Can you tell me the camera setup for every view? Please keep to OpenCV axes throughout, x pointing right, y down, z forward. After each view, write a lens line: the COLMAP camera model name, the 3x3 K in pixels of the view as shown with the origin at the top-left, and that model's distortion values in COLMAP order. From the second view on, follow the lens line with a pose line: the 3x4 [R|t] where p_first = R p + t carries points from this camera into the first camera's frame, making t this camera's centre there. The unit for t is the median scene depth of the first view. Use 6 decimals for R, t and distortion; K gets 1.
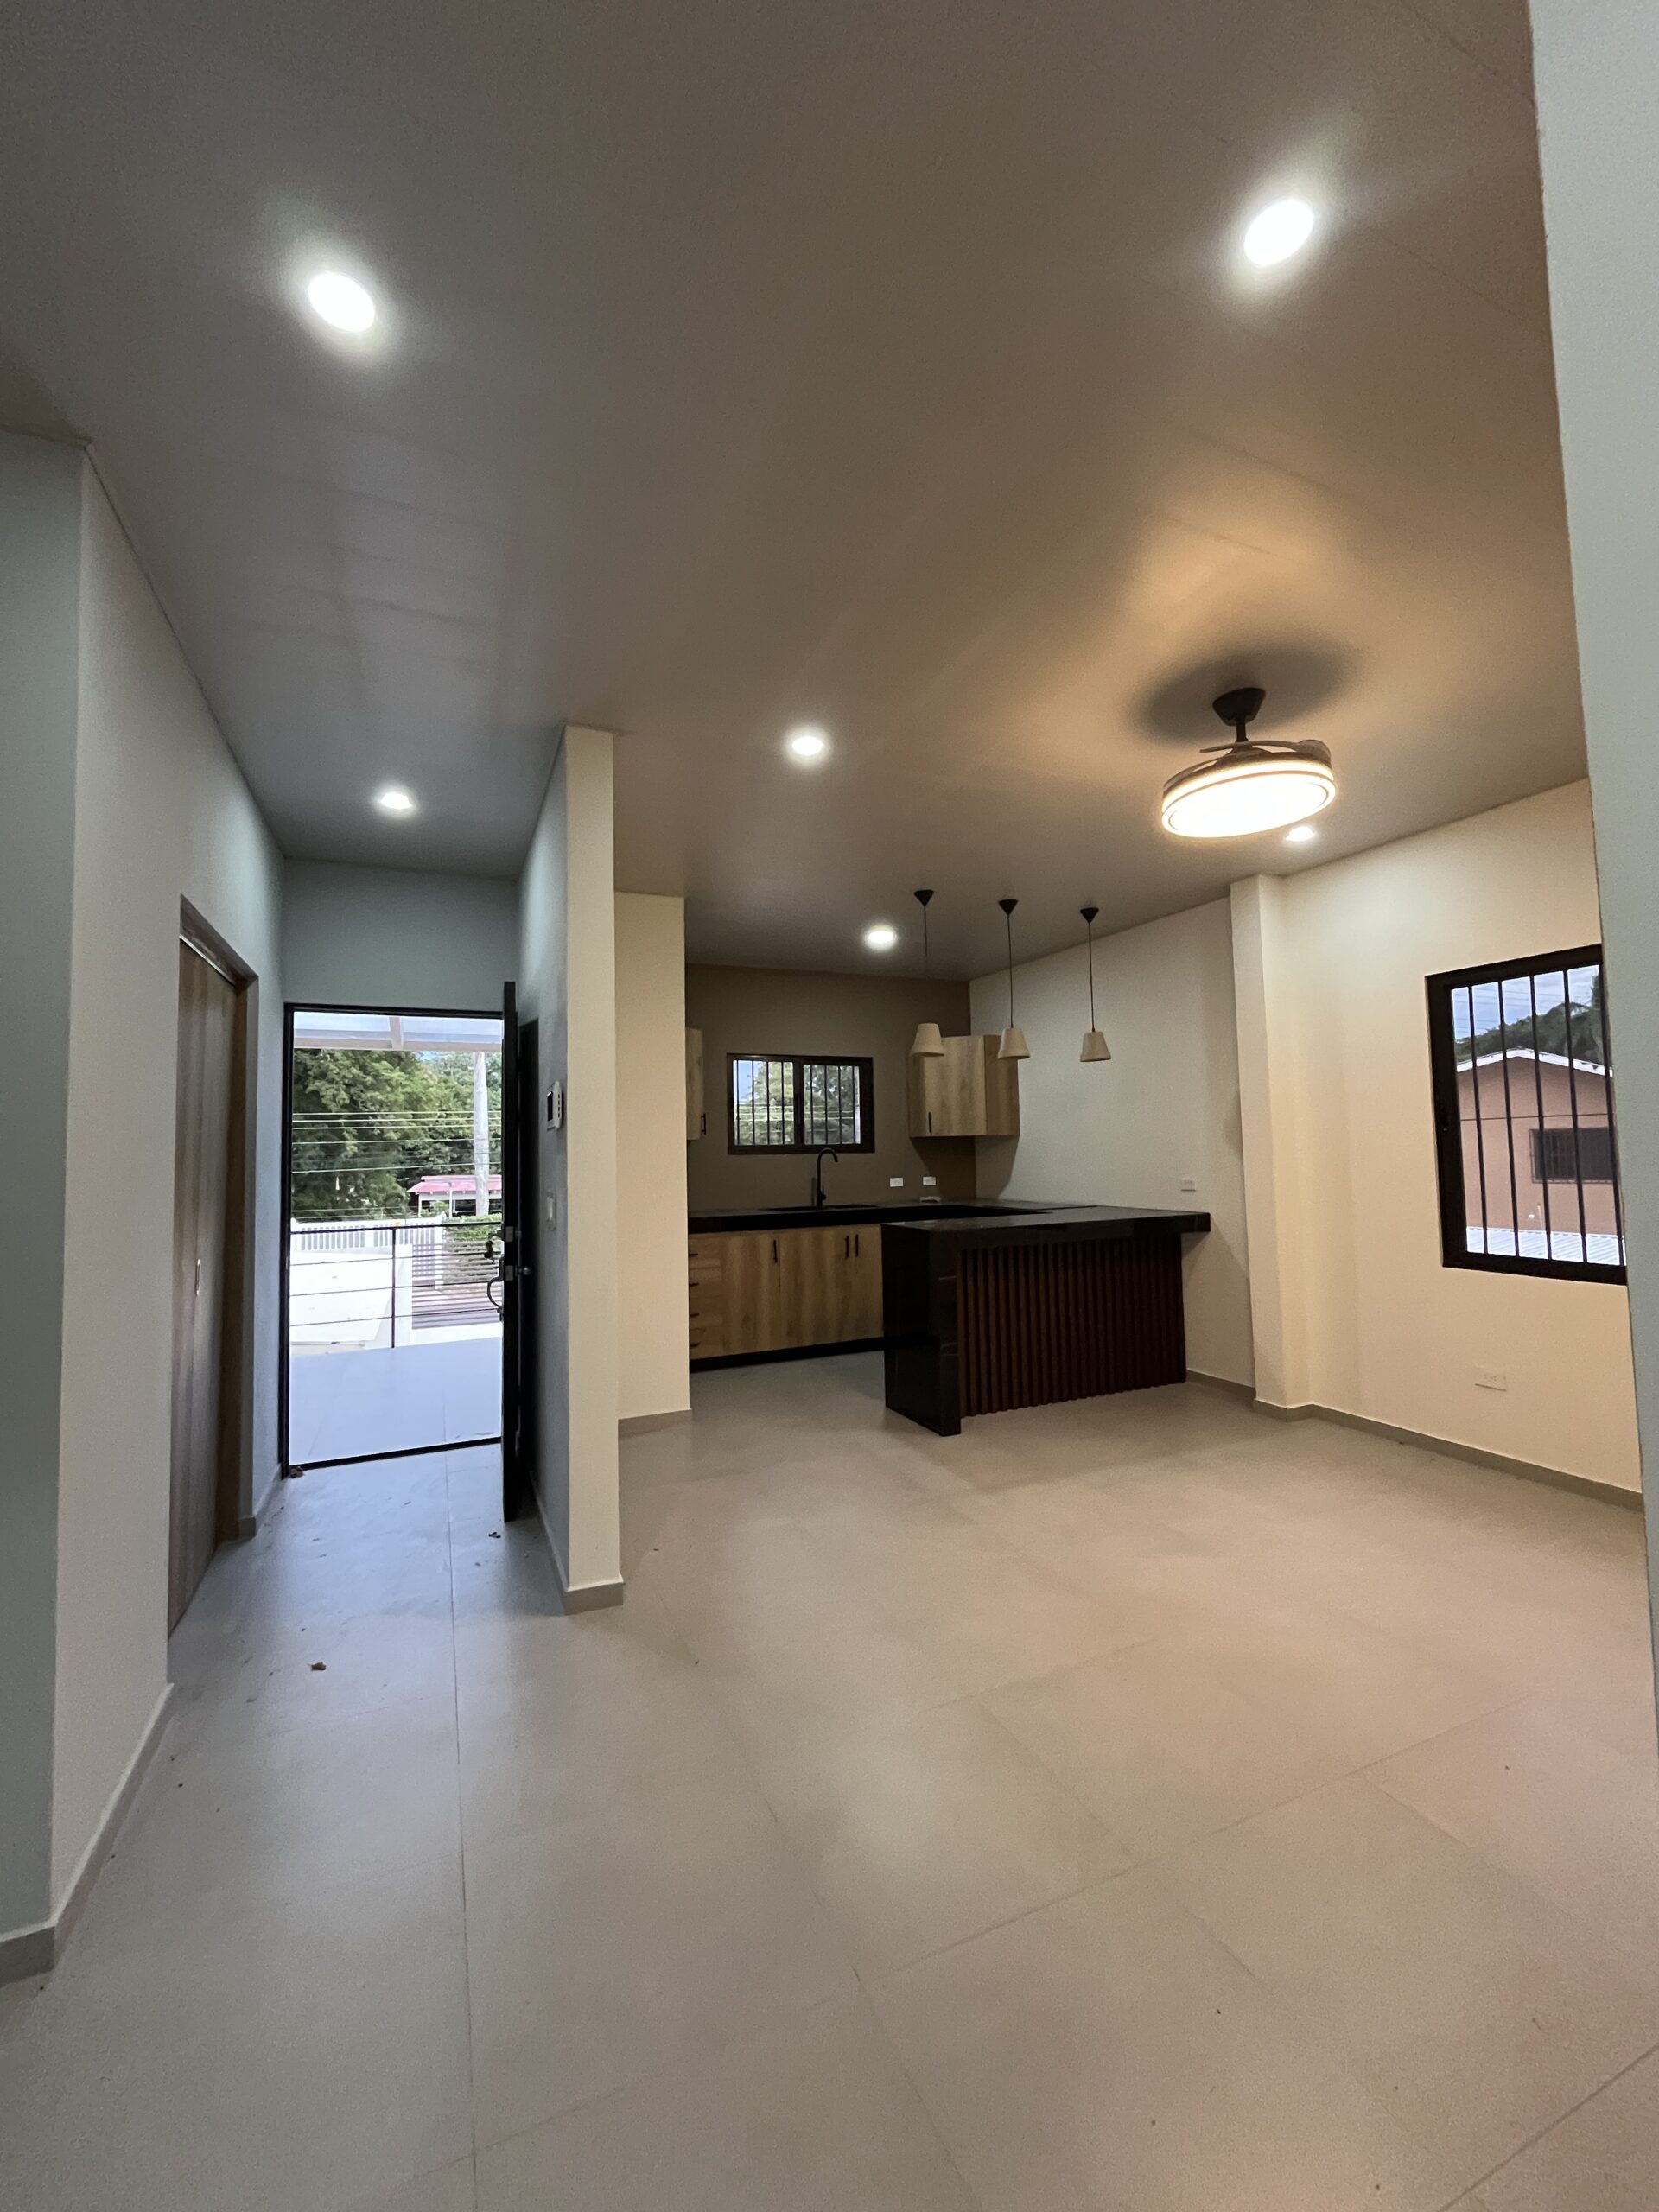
lens RADIAL K [[895.6, 0, 837.0], [0, 895.6, 1098.4], [0, 0, 1]] dist [-0.002002, 0.000188]
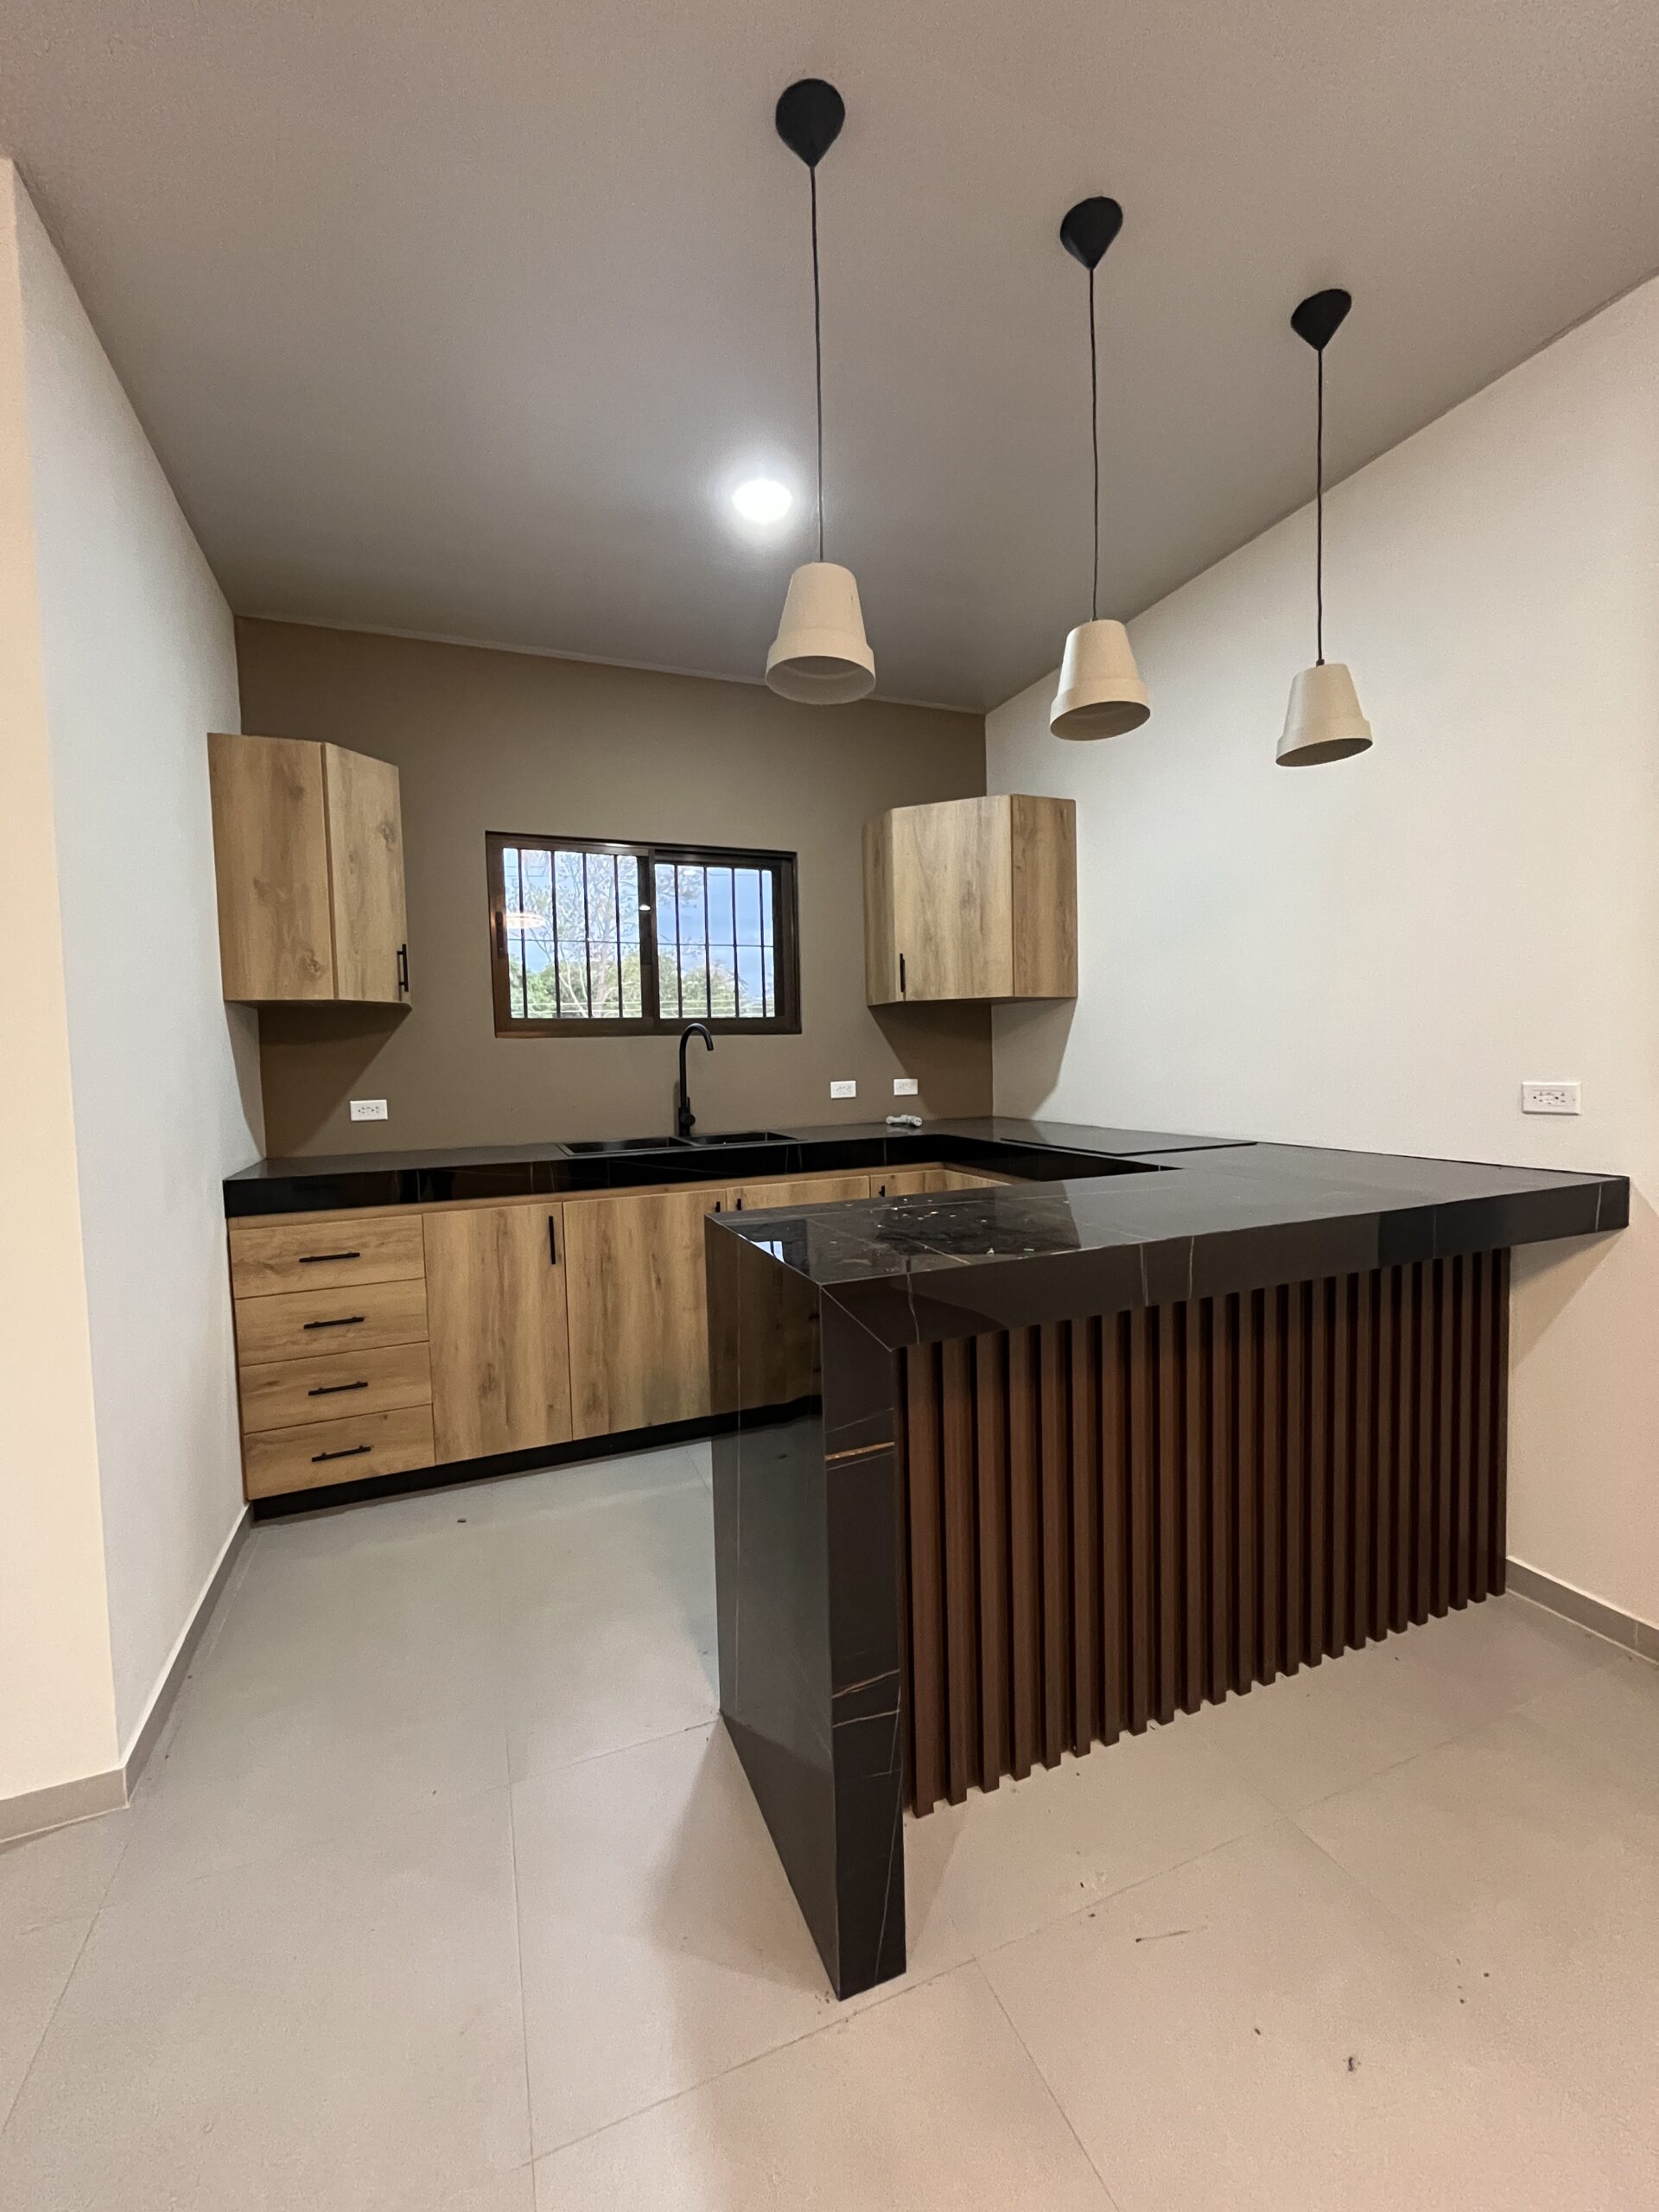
lens RADIAL K [[895.6, 0, 837.0], [0, 895.6, 1098.4], [0, 0, 1]] dist [-0.002002, 0.000188]
pose [[0.999604, -0.003475, -0.027924, 0.081110], [0.006568, 0.993747, 0.111458, 0.040921], [0.027362, -0.111597, 0.993377, 0.484654]]
